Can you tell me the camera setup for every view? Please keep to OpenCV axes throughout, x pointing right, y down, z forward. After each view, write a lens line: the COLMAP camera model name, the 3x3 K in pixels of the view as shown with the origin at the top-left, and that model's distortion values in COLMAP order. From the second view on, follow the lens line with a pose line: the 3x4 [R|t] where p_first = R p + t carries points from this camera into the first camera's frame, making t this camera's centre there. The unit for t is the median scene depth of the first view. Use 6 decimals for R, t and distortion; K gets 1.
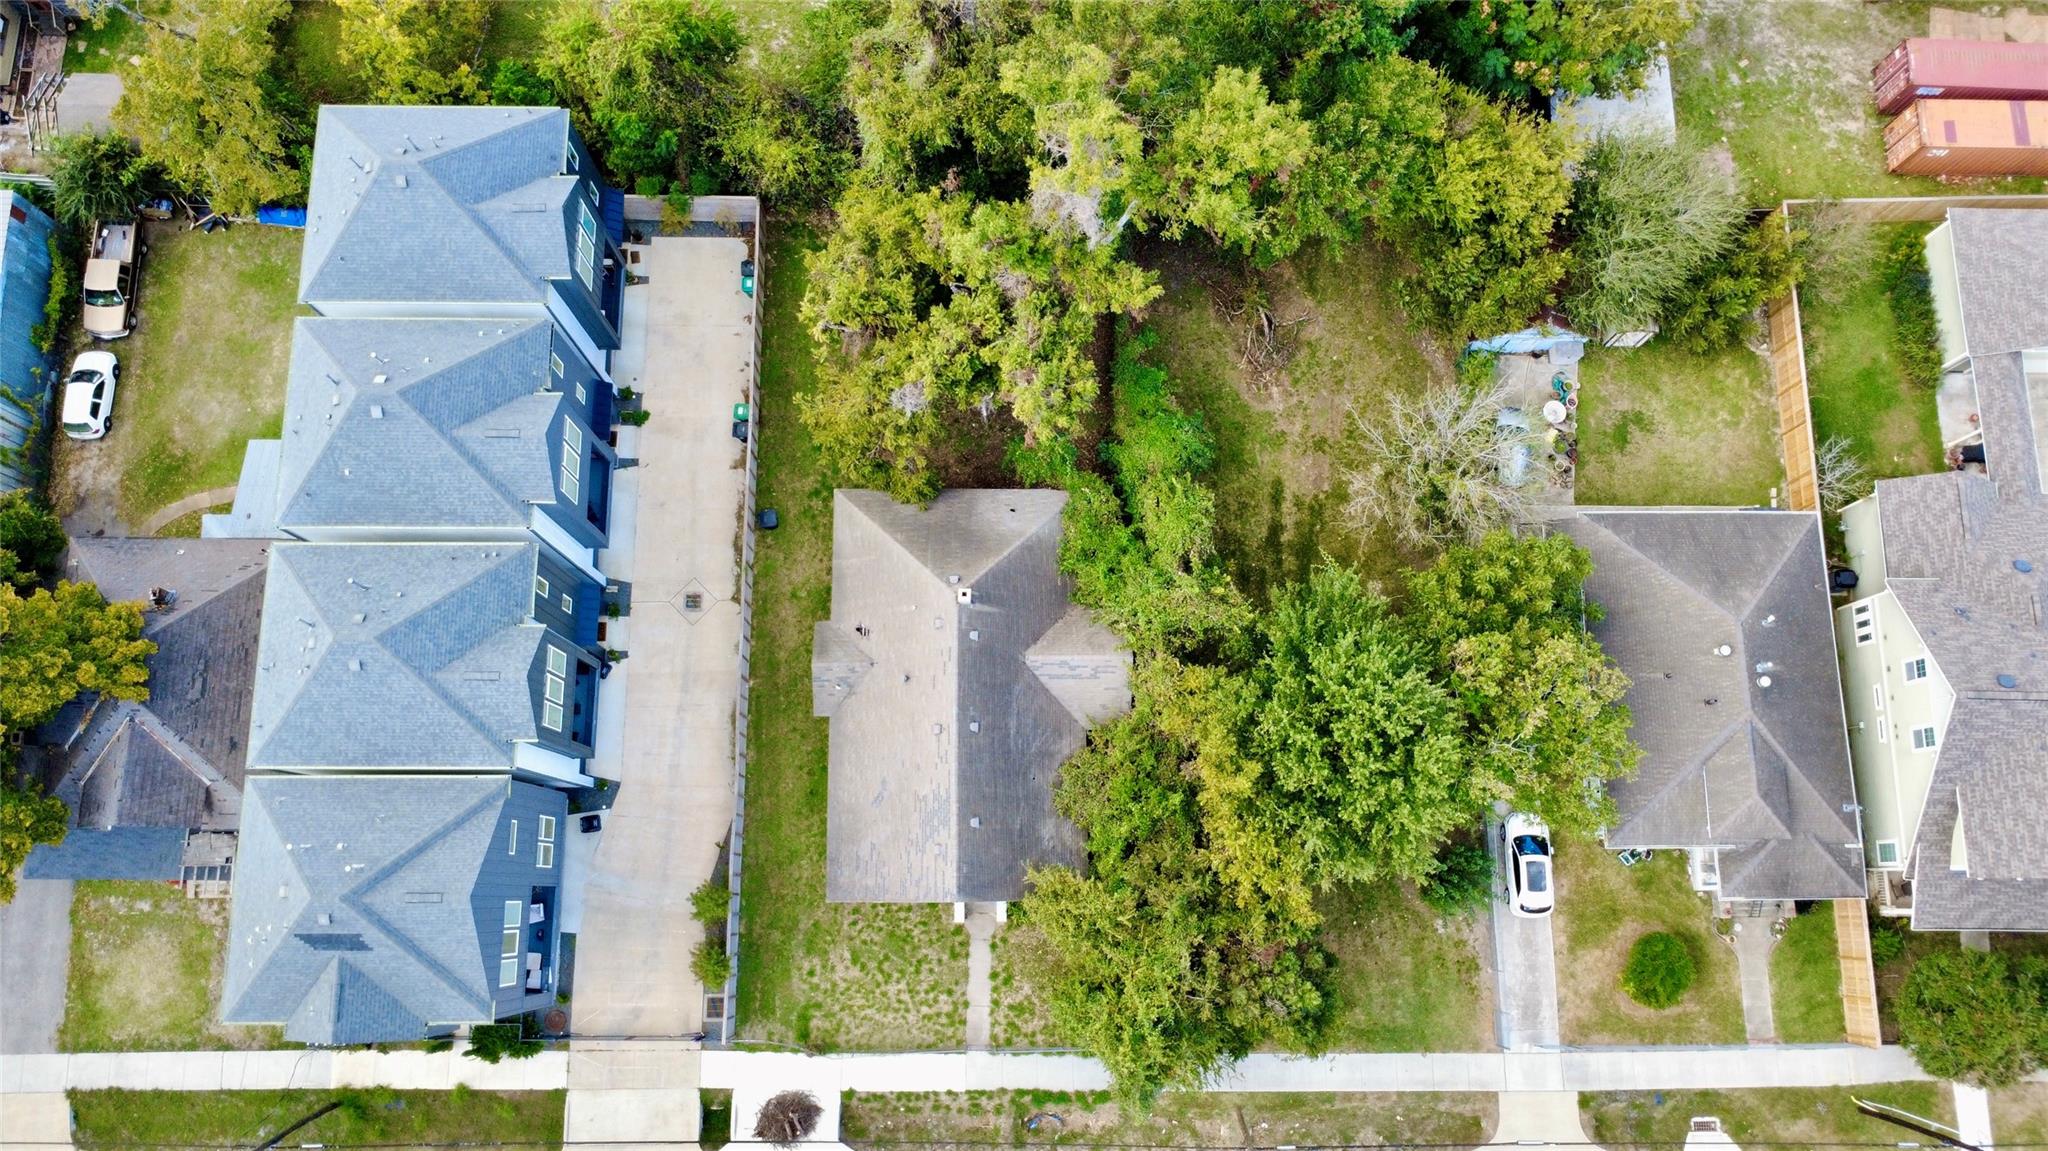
lens RADIAL K [[1486.8, 0, 1027.8], [0, 1486.8, 576.3], [0, 0, 1]] dist [0.000933, -0.001596]
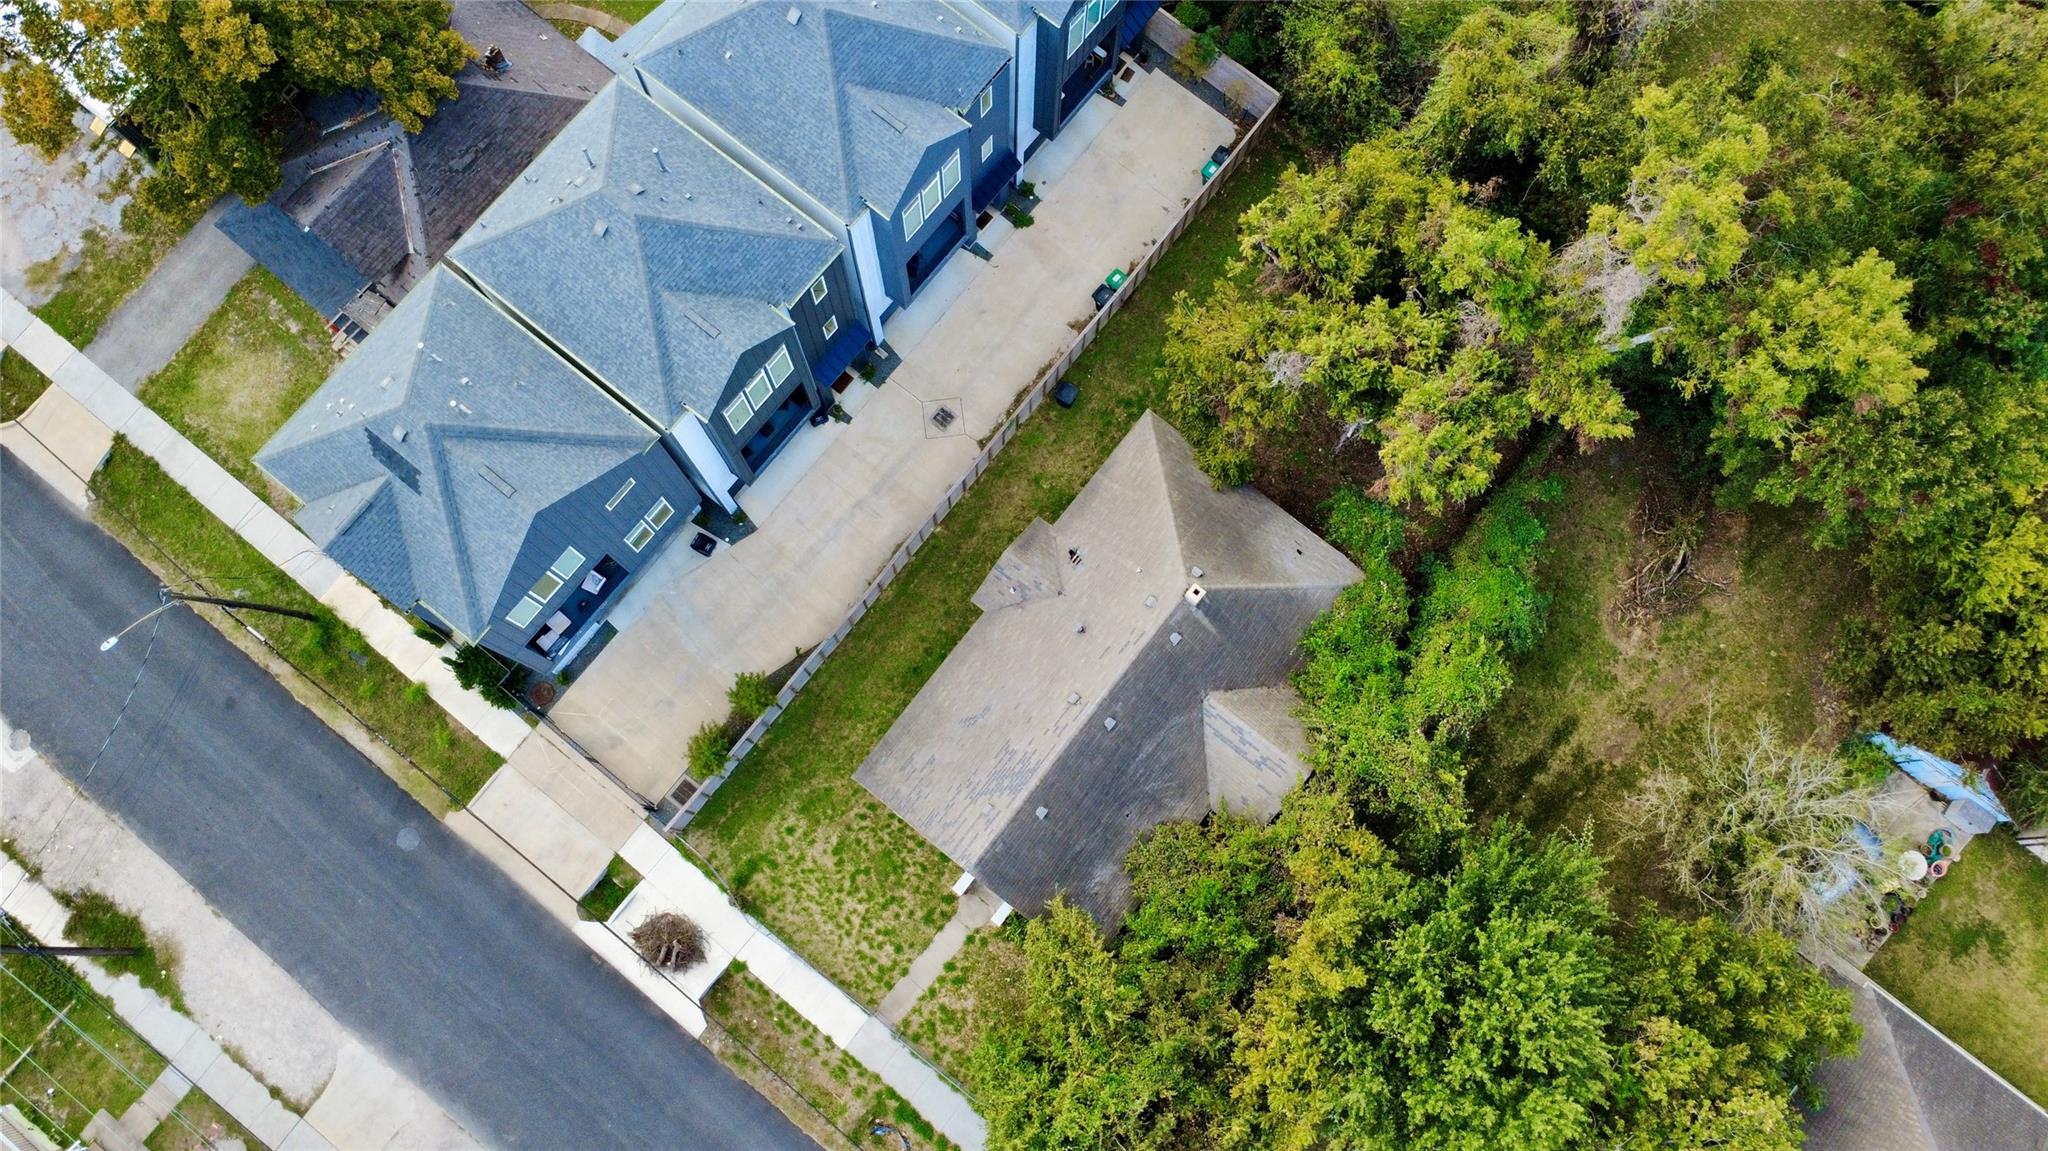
lens RADIAL K [[1486.8, 0, 1027.8], [0, 1486.8, 576.3], [0, 0, 1]] dist [0.000933, -0.001596]
pose [[0.782482, 0.607261, -0.137681, -0.006355], [-0.608585, 0.792617, 0.037180, 0.030277], [0.131706, 0.054698, 0.989779, 0.143320]]
